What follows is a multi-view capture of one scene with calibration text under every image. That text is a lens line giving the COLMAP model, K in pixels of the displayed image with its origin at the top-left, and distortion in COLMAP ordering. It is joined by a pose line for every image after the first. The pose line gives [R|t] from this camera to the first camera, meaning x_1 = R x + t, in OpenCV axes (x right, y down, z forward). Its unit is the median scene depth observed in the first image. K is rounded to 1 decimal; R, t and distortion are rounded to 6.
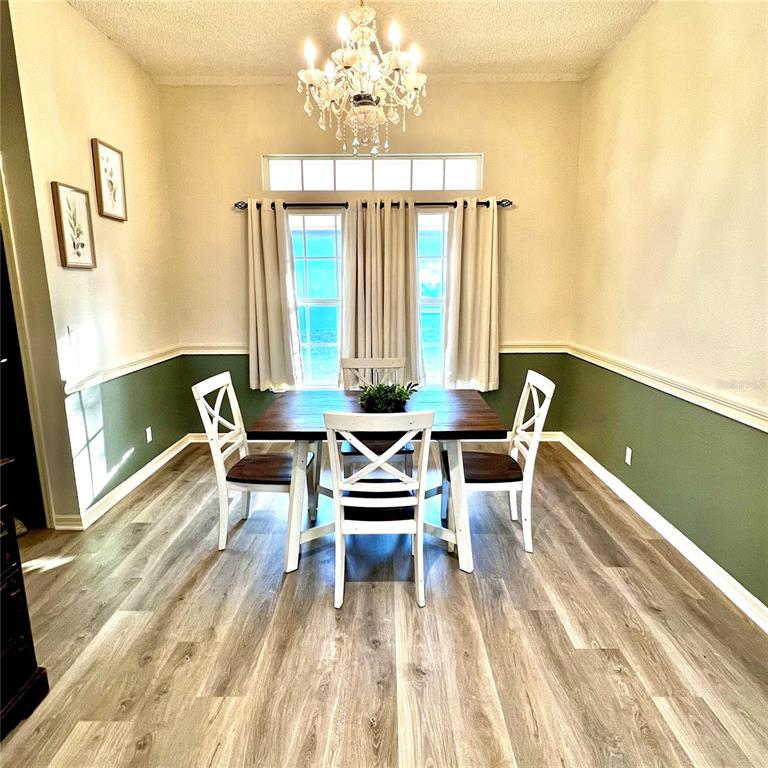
lens RADIAL K [[501.1, 0, 379.2], [0, 501.1, 382.9], [0, 0, 1]] dist [-0.000969, 0.000176]
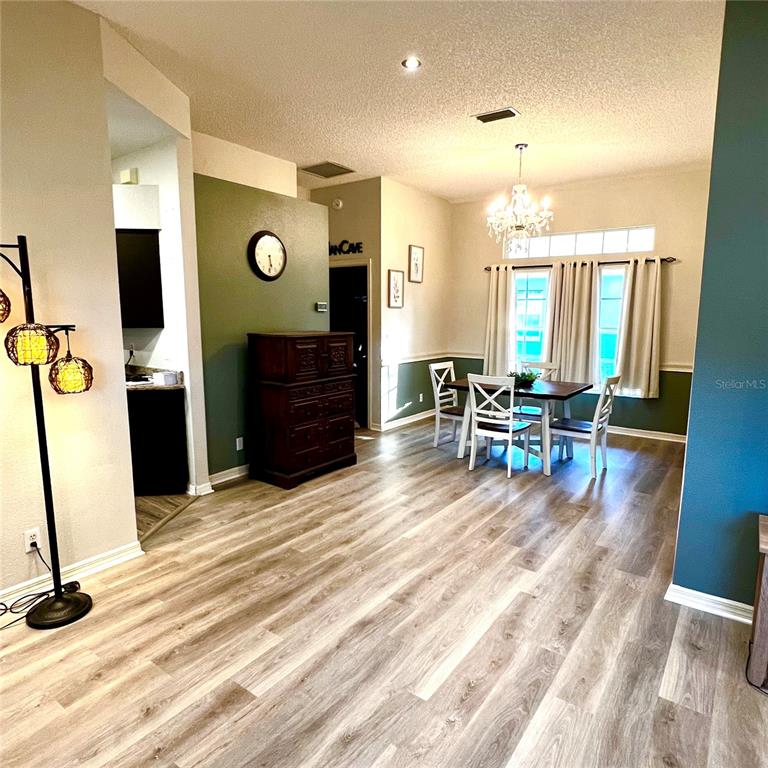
lens RADIAL K [[501.1, 0, 385.0], [0, 501.1, 384.7], [0, 0, 1]] dist [-0.000969, 0.000176]
pose [[0.812996, 0.093533, -0.574708, 0.545893], [-0.123155, 0.992306, -0.012722, 0.111248], [0.569096, 0.081121, 0.818260, -0.649255]]
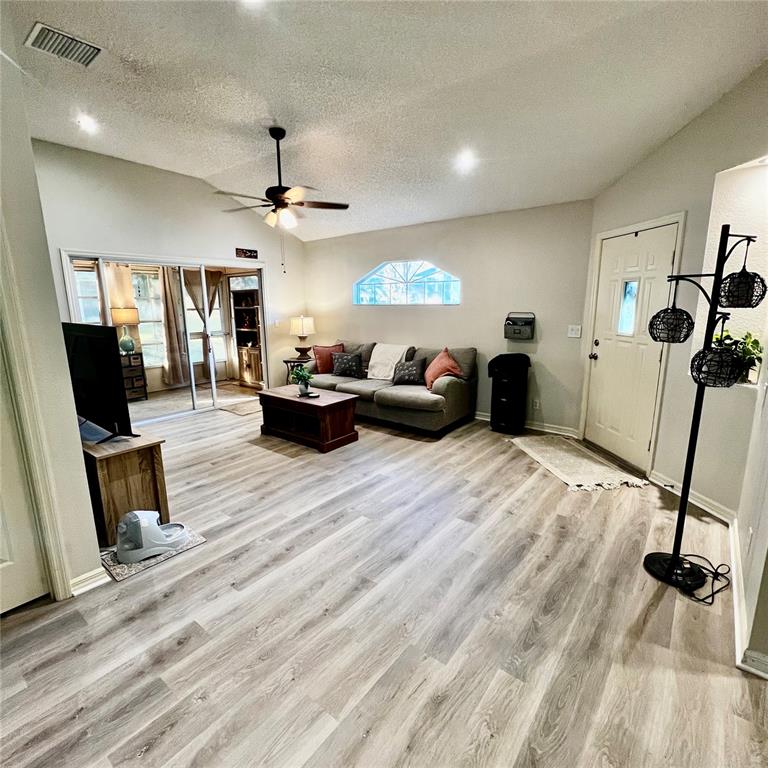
lens RADIAL K [[409.8, 0, 384.6], [0, 409.8, 384.0], [0, 0, 1]] dist [-0.018020, 0.002470]
pose [[-0.790176, -0.109864, 0.602953, -0.243861], [0.133268, 0.929462, 0.344006, -0.086818], [-0.598216, 0.352180, -0.719797, 0.381377]]
